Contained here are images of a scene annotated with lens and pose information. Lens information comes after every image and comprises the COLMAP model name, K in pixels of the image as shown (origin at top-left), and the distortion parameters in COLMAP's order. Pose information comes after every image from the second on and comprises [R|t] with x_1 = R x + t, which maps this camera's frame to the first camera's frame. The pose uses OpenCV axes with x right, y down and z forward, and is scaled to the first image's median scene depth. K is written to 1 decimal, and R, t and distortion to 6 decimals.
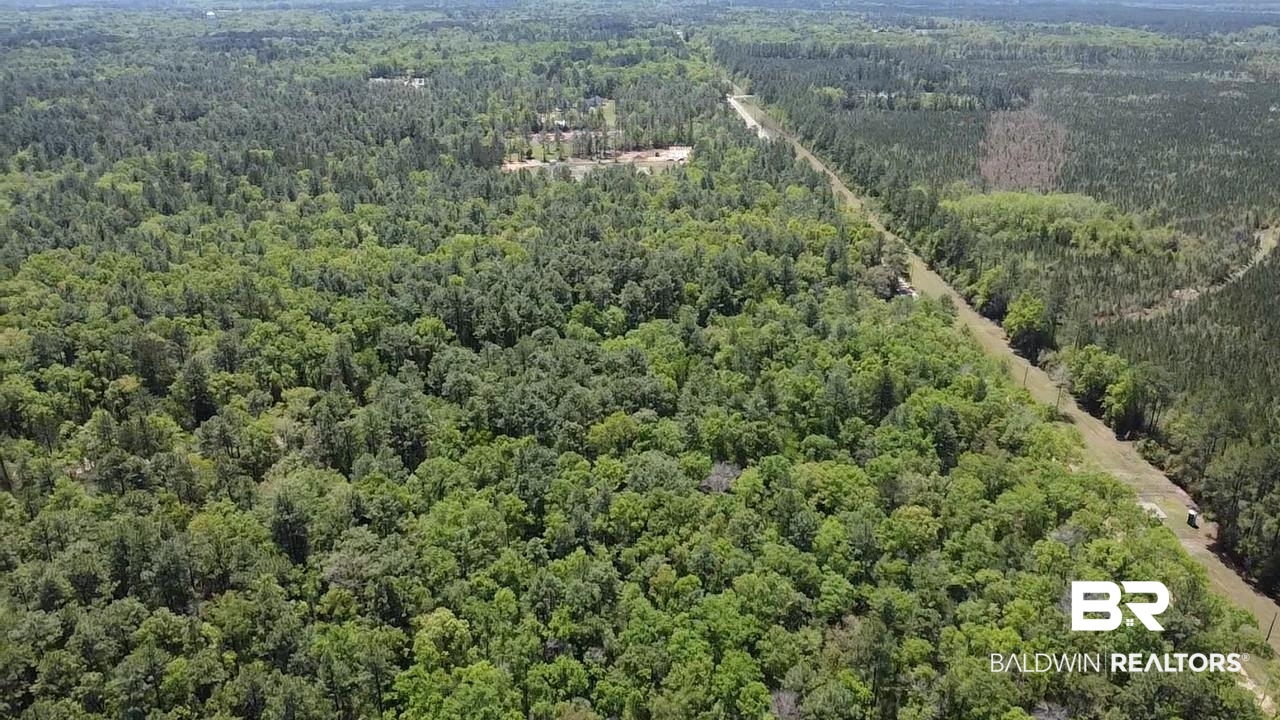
lens RADIAL K [[918.9, 0, 640.0], [0, 918.9, 360.0], [0, 0, 1]] dist [-0.028812, -0.006069]
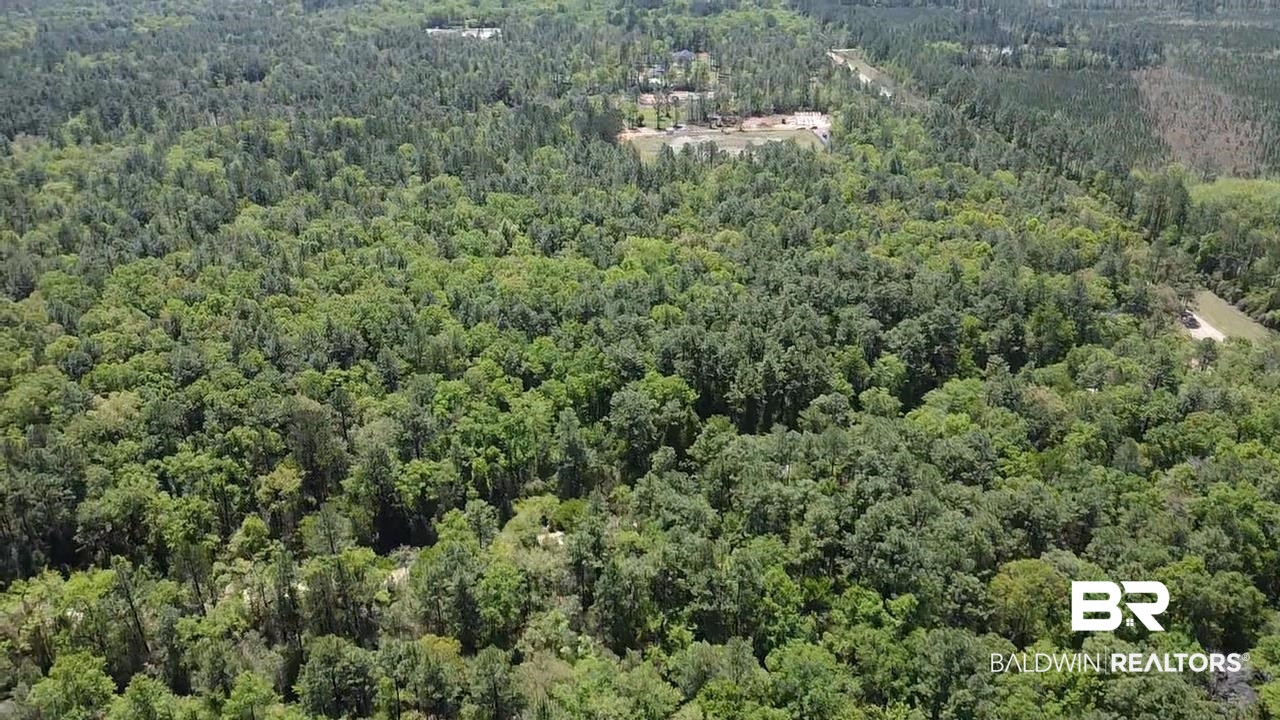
lens RADIAL K [[917.5, 0, 640.0], [0, 917.5, 360.0], [0, 0, 1]] dist [-0.030991, -0.004518]
pose [[0.999778, 0.007363, -0.019735, -0.125102], [-0.006263, 0.998455, 0.055208, -0.052956], [0.020111, -0.055073, 0.998280, 0.131573]]
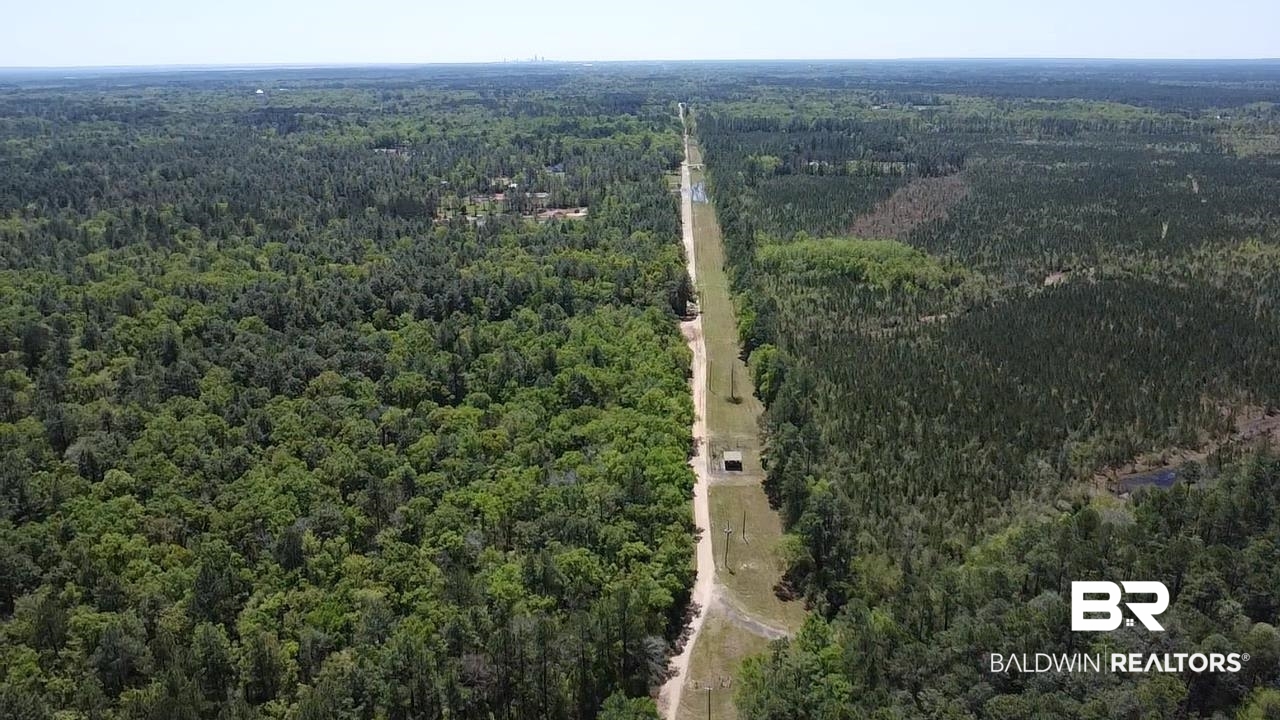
lens RADIAL K [[918.9, 0, 640.0], [0, 918.9, 360.0], [0, 0, 1]] dist [-0.028812, -0.006069]
pose [[0.997967, 0.016115, -0.061662, 0.210724], [-0.020918, 0.996729, -0.078056, 0.055604], [0.060203, 0.079187, 0.995040, -0.129673]]
